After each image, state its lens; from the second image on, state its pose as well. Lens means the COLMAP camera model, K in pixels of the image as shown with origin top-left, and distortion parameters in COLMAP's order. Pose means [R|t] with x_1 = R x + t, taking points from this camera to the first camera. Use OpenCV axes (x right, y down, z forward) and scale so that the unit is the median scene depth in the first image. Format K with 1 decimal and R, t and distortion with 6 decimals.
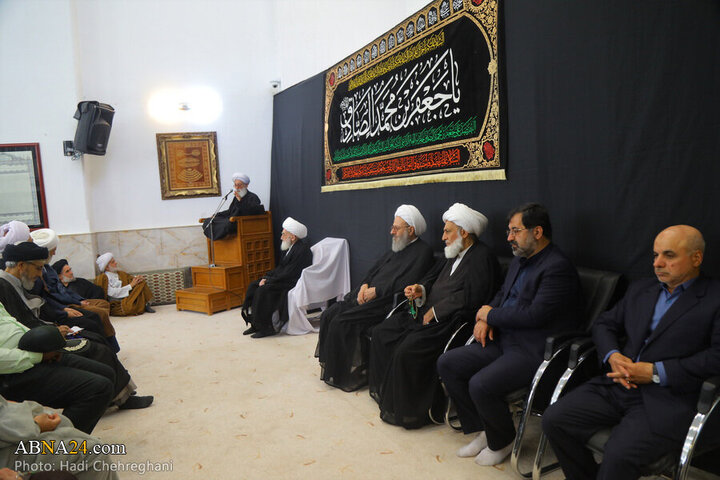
lens RADIAL K [[504.5, 0, 350.3], [0, 504.5, 249.7], [0, 0, 1]] dist [-0.089230, 0.053631]
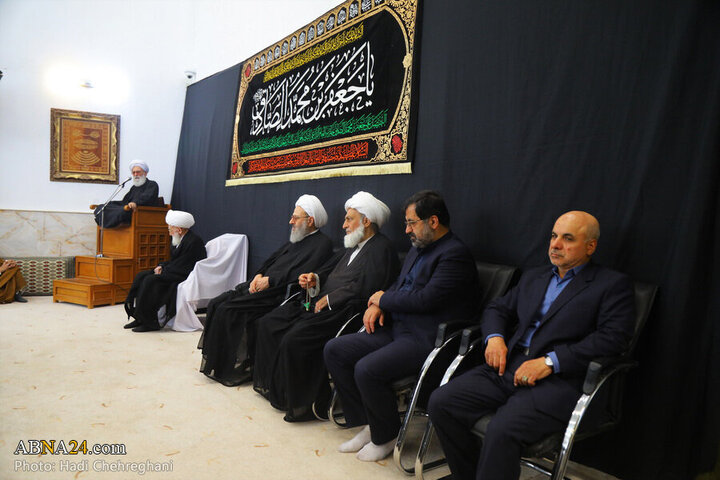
lens RADIAL K [[504.5, 0, 347.9], [0, 504.5, 250.8], [0, 0, 1]] dist [-0.089230, 0.053631]
pose [[0.981116, 0.090245, 0.171077, 0.025041], [-0.081542, 0.995024, -0.057247, 0.058246], [-0.175392, 0.042216, 0.983593, 0.041366]]
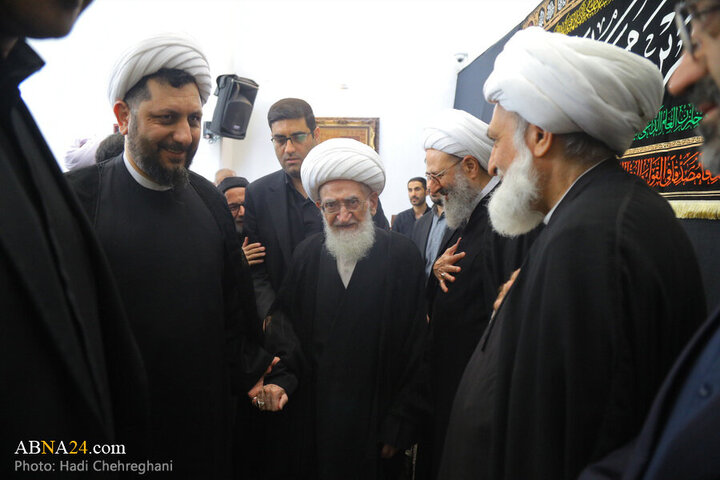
lens RADIAL K [[499.7, 0, 353.1], [0, 499.7, 254.3], [0, 0, 1]] dist [-0.130799, 0.076113]
pose [[0.910855, 0.129165, -0.391995, 0.044280], [-0.128375, 0.991320, 0.028351, -0.069150], [0.392254, 0.024498, 0.919530, 0.465652]]
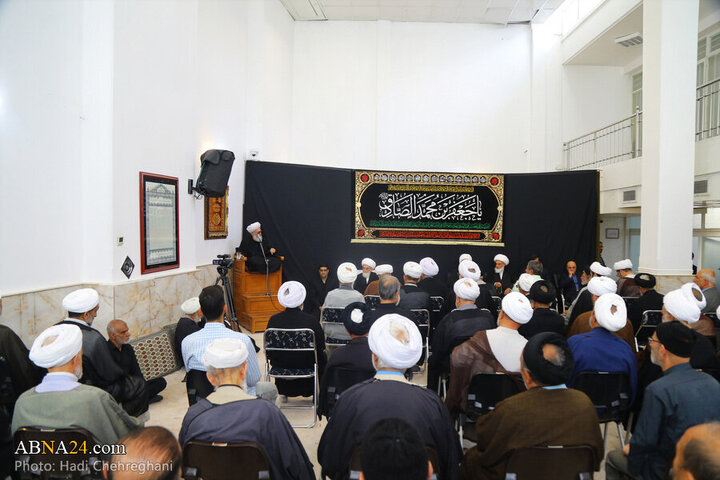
lens RADIAL K [[504.5, 0, 364.4], [0, 504.5, 242.0], [0, 0, 1]] dist [-0.089230, 0.053631]
pose [[0.427435, 0.037878, 0.903252, -2.037229], [0.045893, 0.996925, -0.063523, -0.013247], [-0.902881, 0.068605, 0.424382, 0.357551]]
